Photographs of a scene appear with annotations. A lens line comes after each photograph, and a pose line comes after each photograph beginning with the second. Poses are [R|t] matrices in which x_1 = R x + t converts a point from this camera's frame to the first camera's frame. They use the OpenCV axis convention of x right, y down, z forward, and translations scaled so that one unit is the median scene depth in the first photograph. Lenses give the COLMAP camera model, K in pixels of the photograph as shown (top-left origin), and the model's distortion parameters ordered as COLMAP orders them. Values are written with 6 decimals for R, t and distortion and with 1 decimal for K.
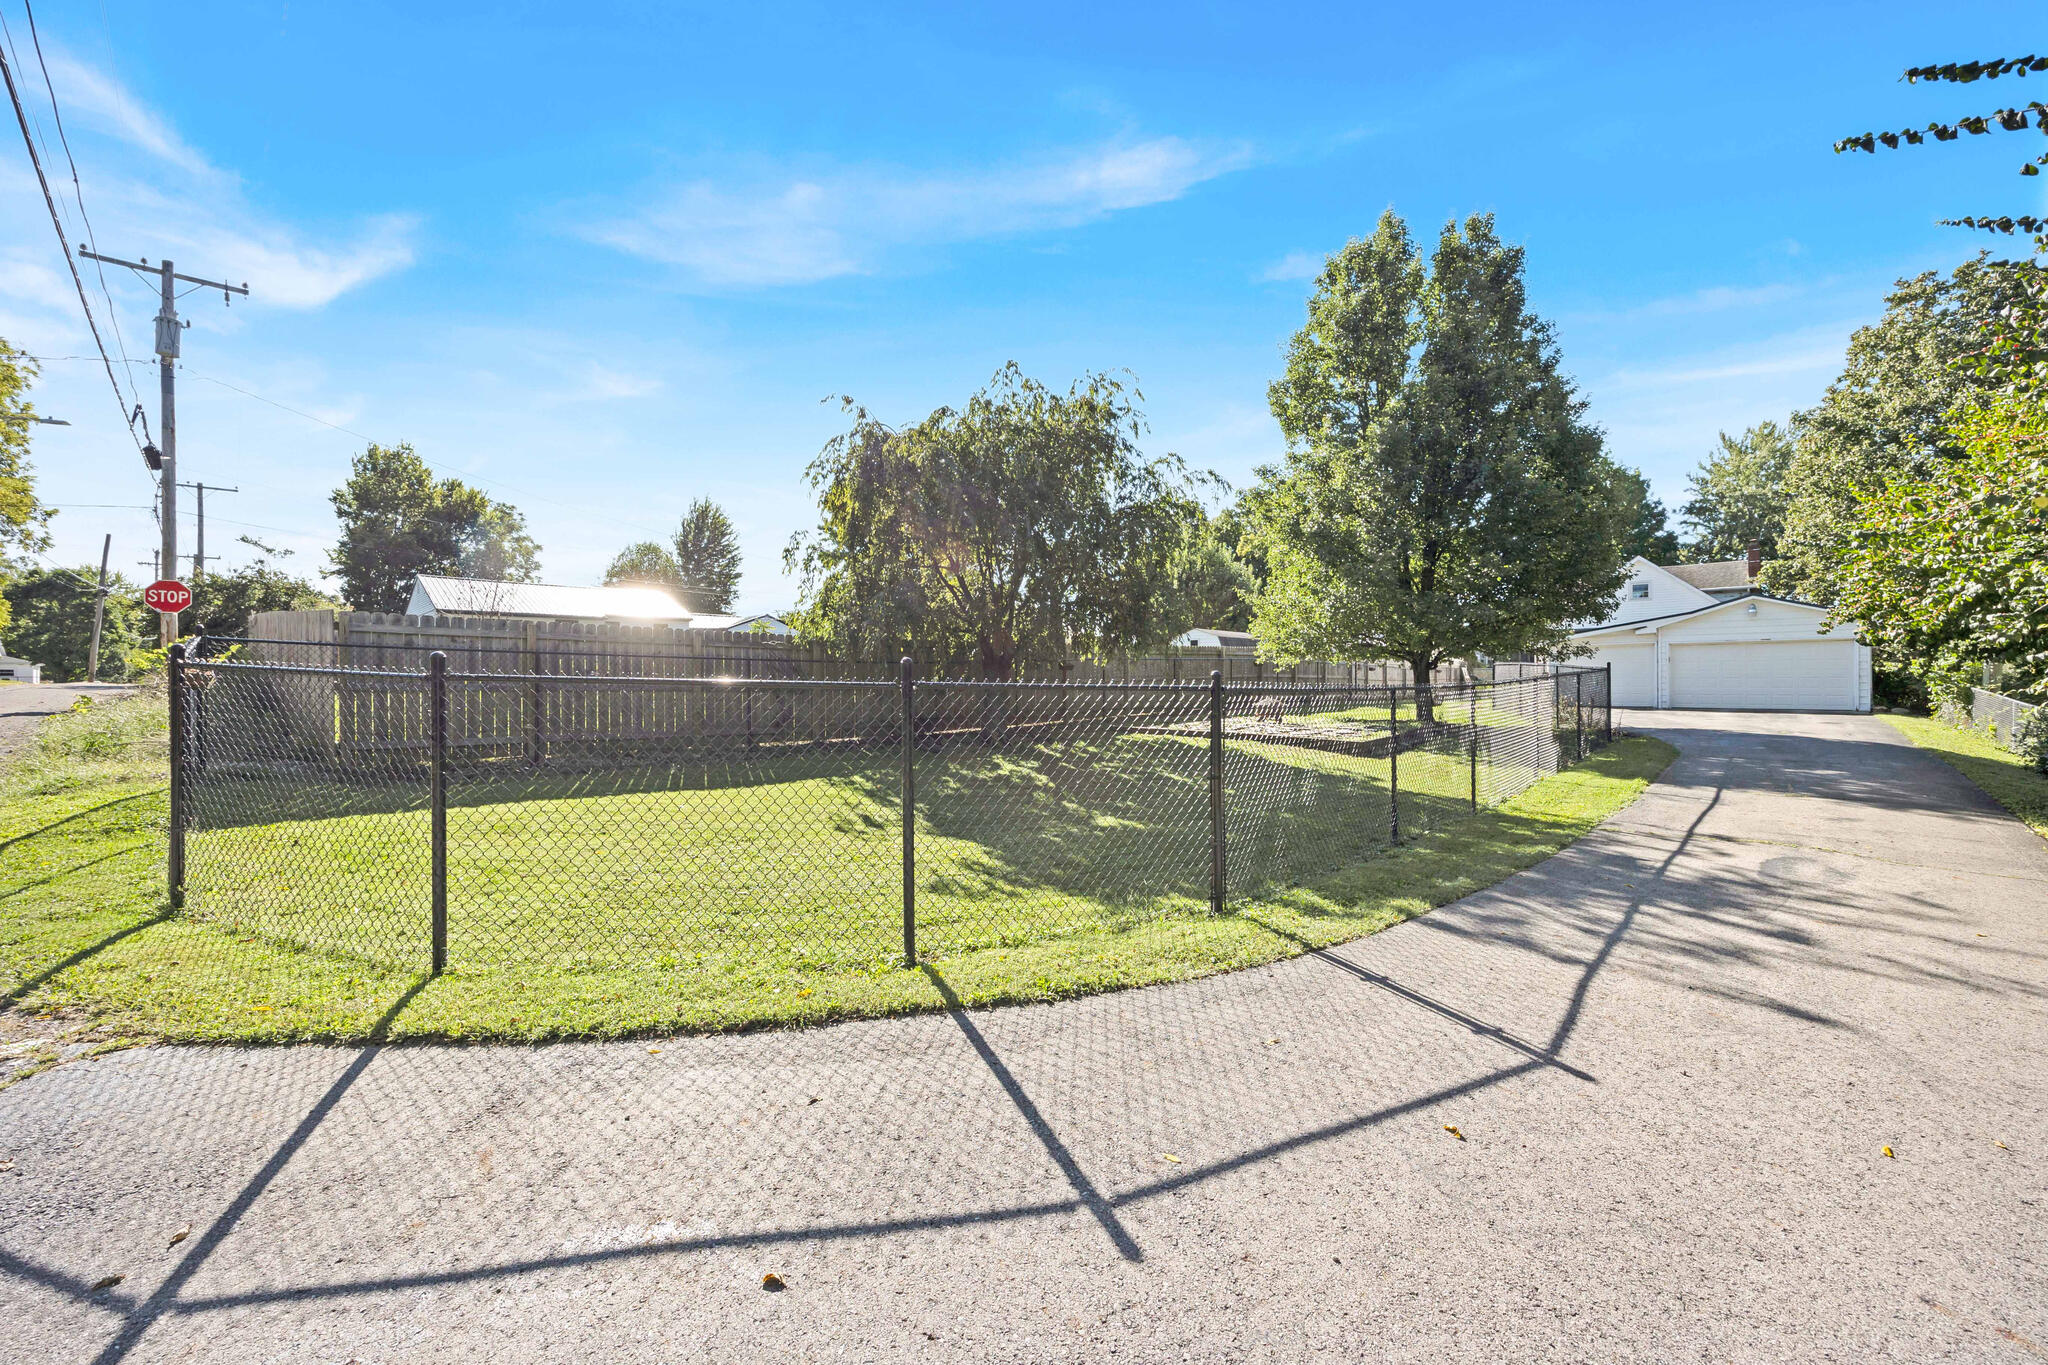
lens RADIAL K [[781.1, 0, 1017.2], [0, 781.1, 676.6], [0, 0, 1]] dist [0.000382, 0.000097]
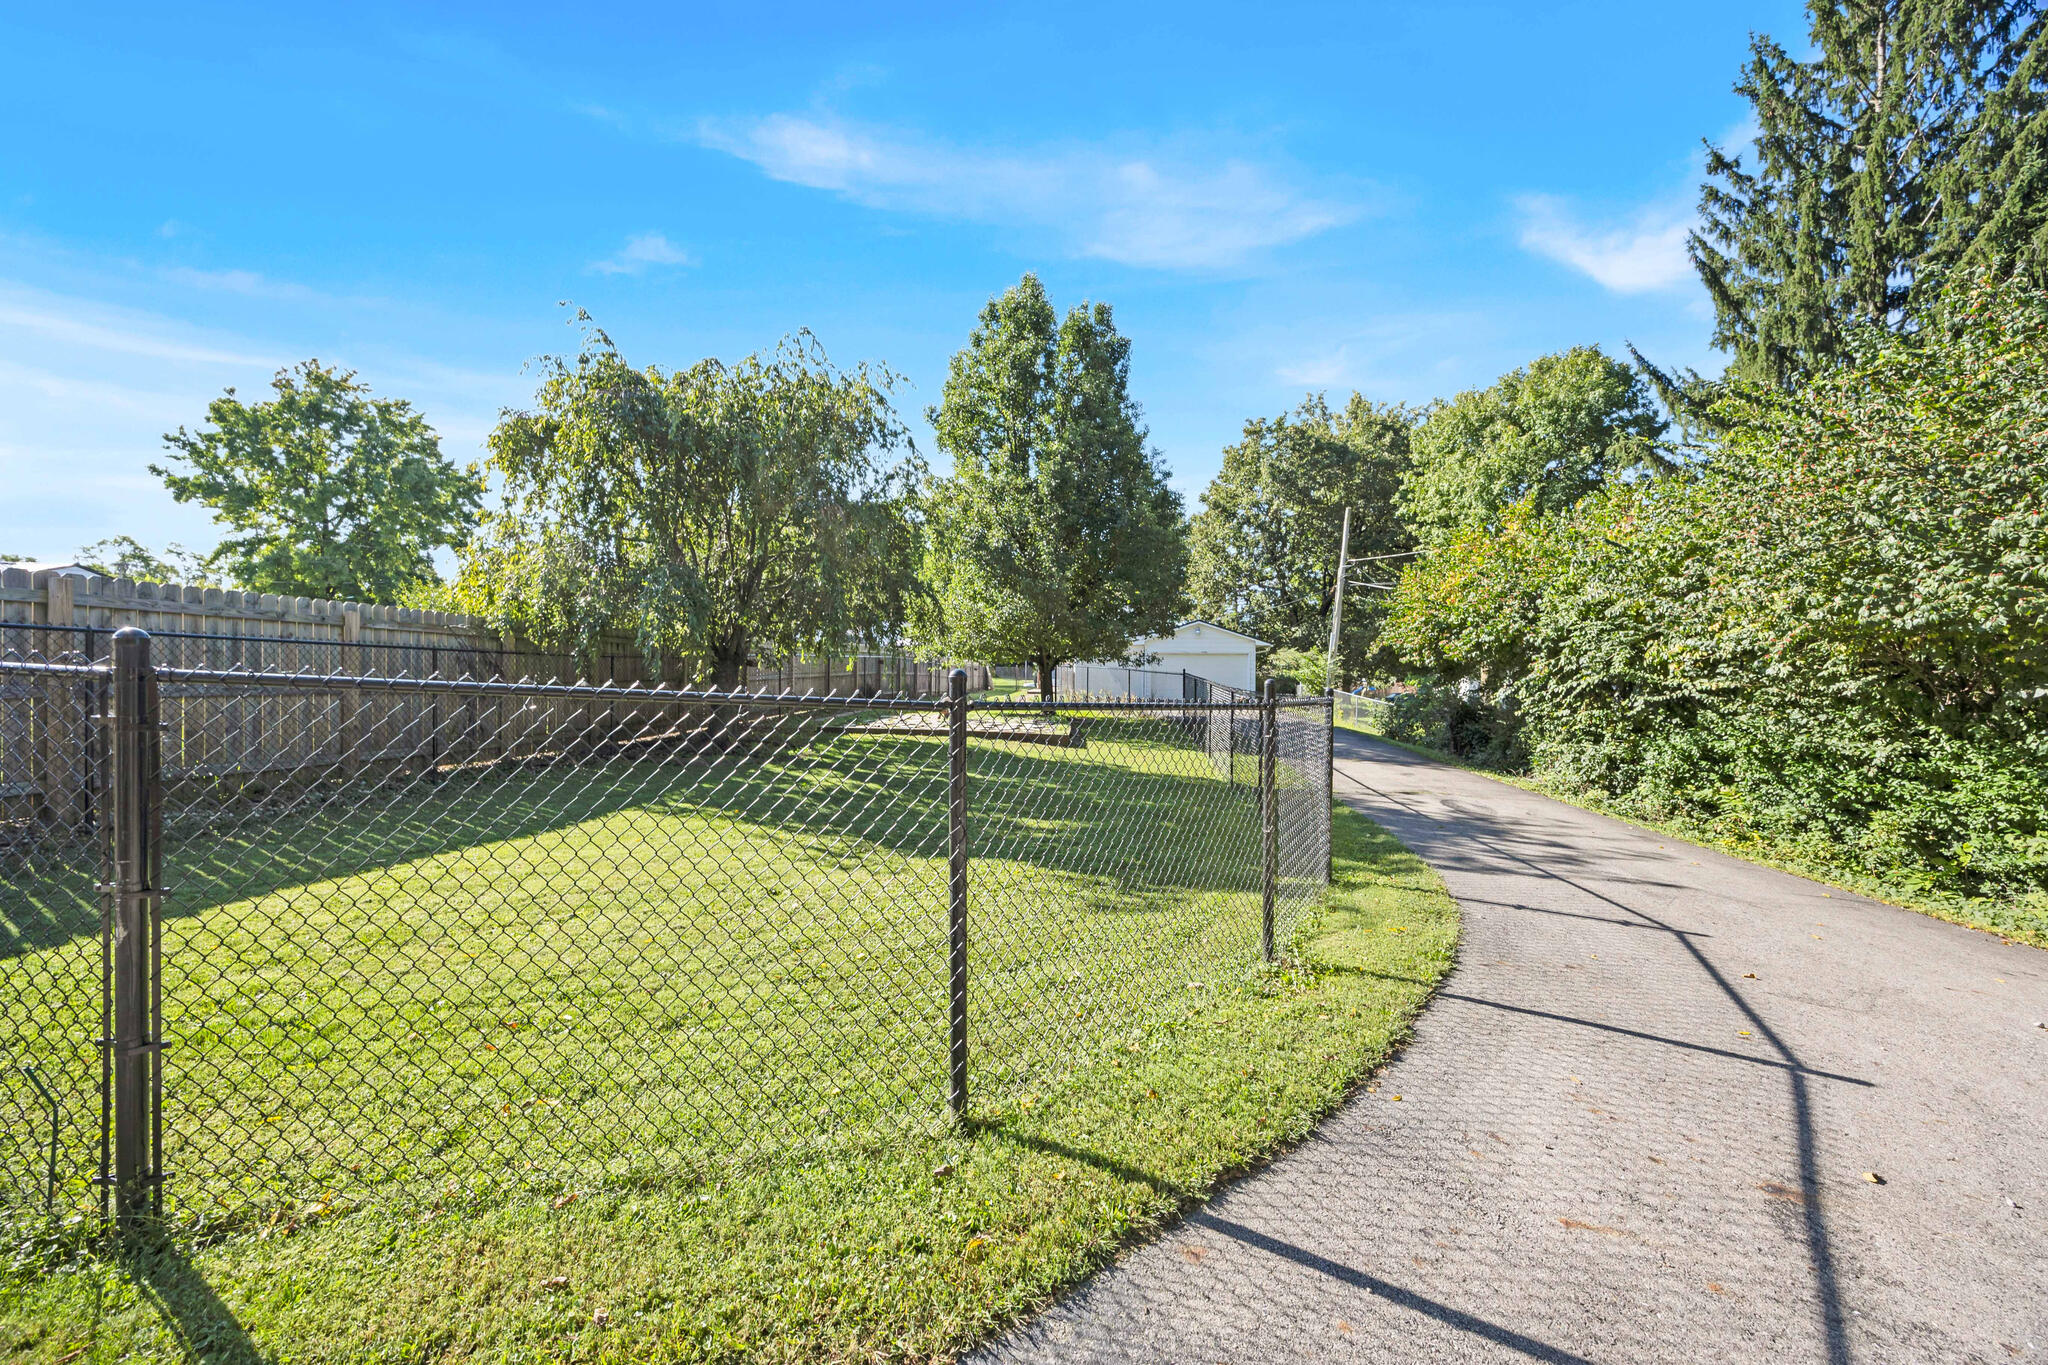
lens RADIAL K [[781.1, 0, 1017.2], [0, 781.1, 676.6], [0, 0, 1]] dist [0.000382, 0.000097]
pose [[0.793581, 0.009628, 0.608388, -0.342489], [-0.016117, 0.999857, 0.005199, -0.009058], [-0.608251, -0.013932, 0.793622, 0.126770]]
